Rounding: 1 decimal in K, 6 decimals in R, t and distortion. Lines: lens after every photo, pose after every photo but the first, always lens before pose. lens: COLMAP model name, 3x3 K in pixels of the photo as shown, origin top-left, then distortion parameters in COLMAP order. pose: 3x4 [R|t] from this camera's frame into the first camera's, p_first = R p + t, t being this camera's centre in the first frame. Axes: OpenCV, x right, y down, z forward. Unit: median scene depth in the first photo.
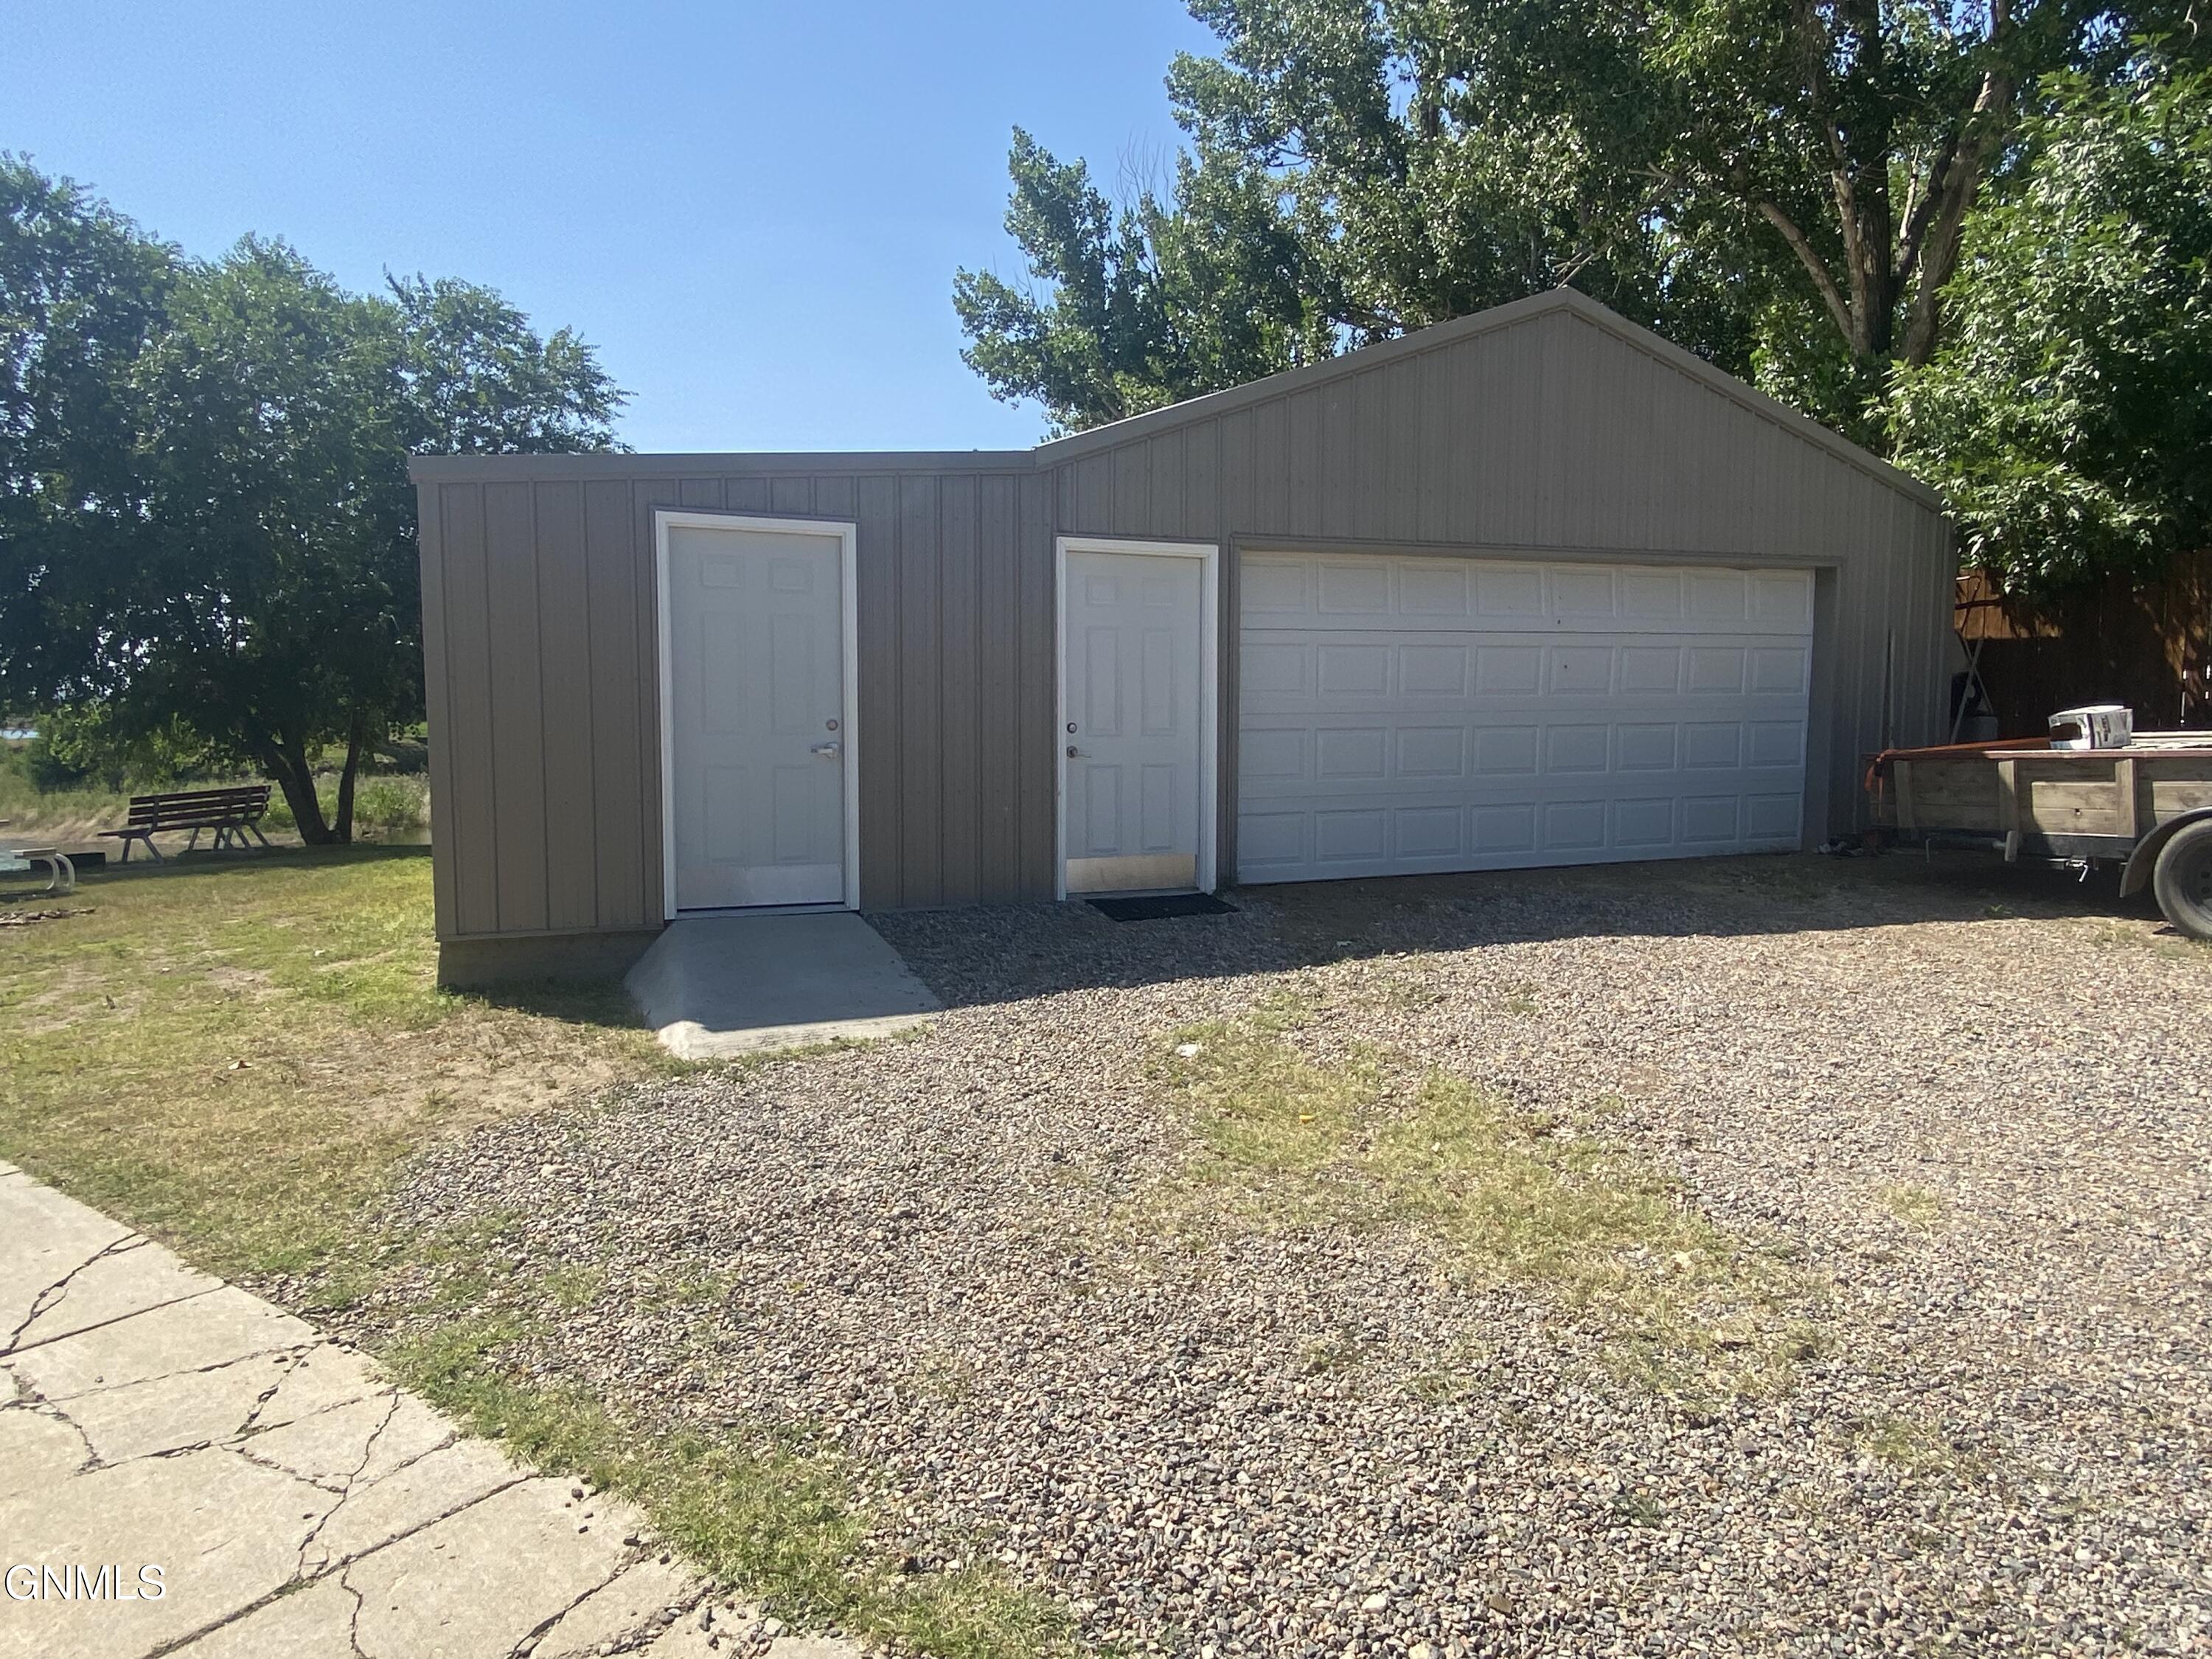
lens RADIAL K [[1360.1, 0, 1106.0], [0, 1360.1, 829.5], [0, 0, 1]] dist [-0.000296, -0.000361]
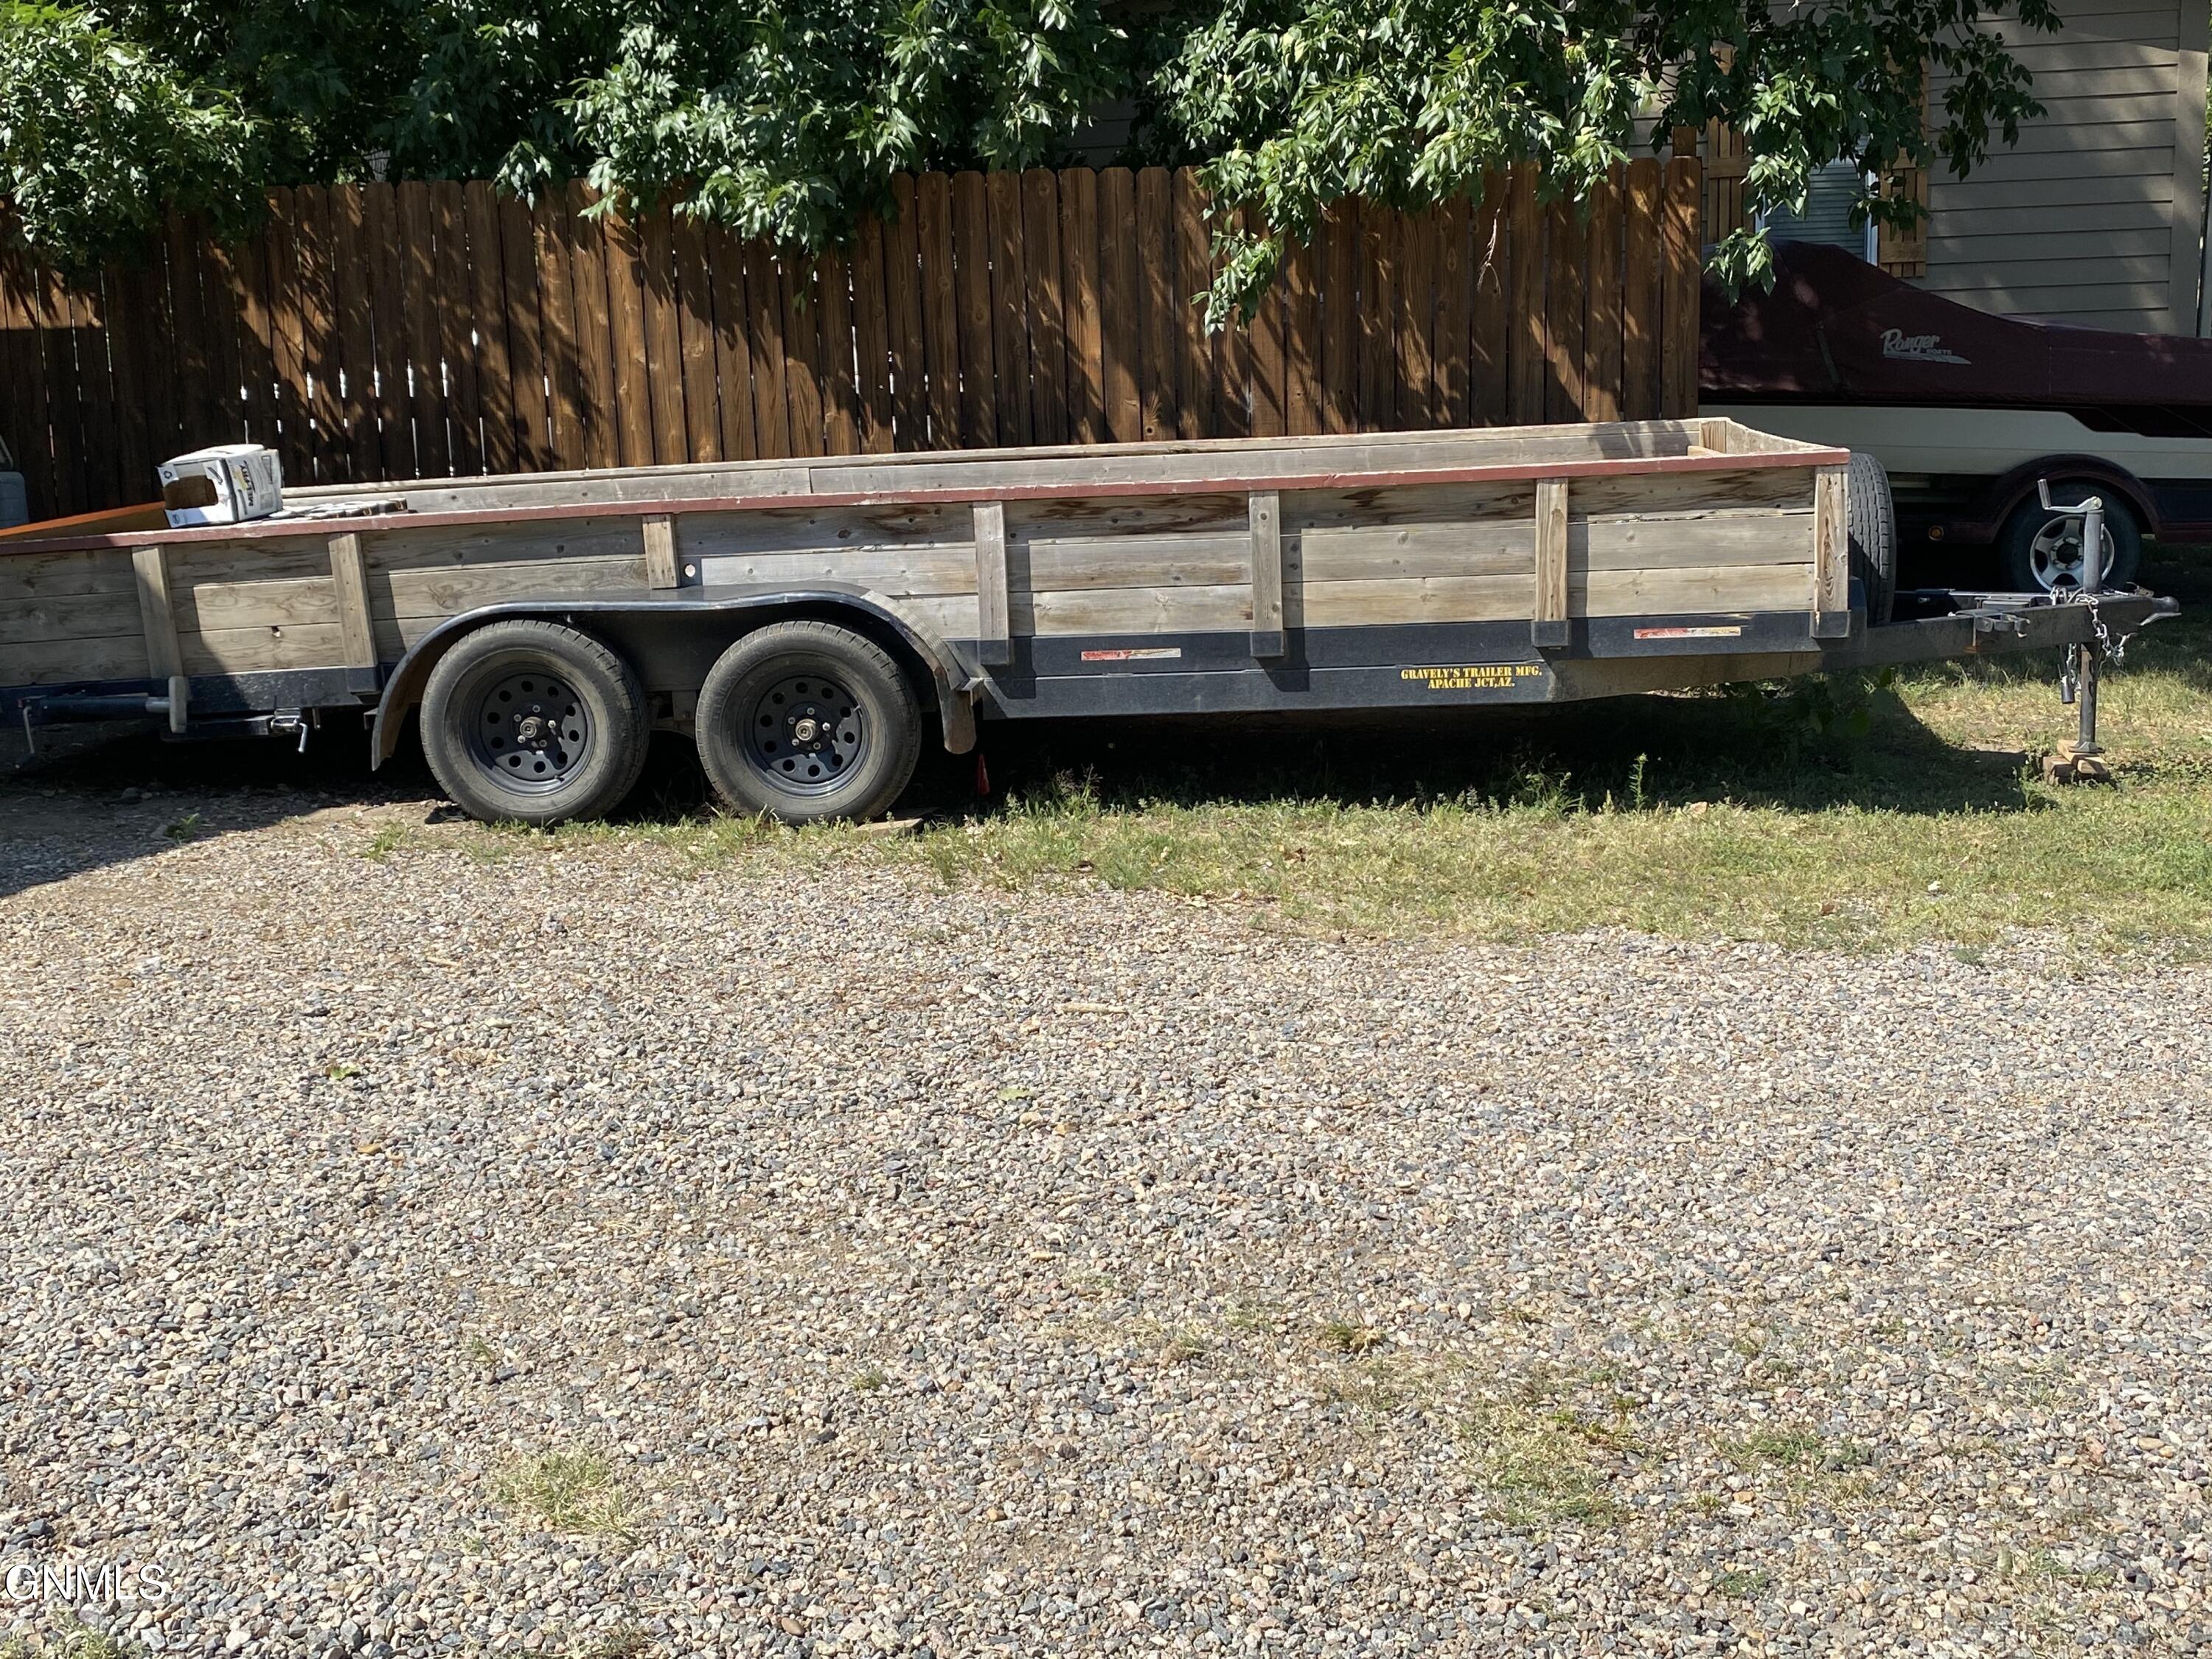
lens RADIAL K [[2404.9, 0, 1106.0], [0, 2404.9, 829.5], [0, 0, 1]] dist [0.001010, -0.014497]
pose [[0.476333, -0.160333, 0.864523, -0.006195], [0.105757, 0.986543, 0.124692, -0.021037], [-0.872882, 0.032035, 0.486879, 0.216274]]
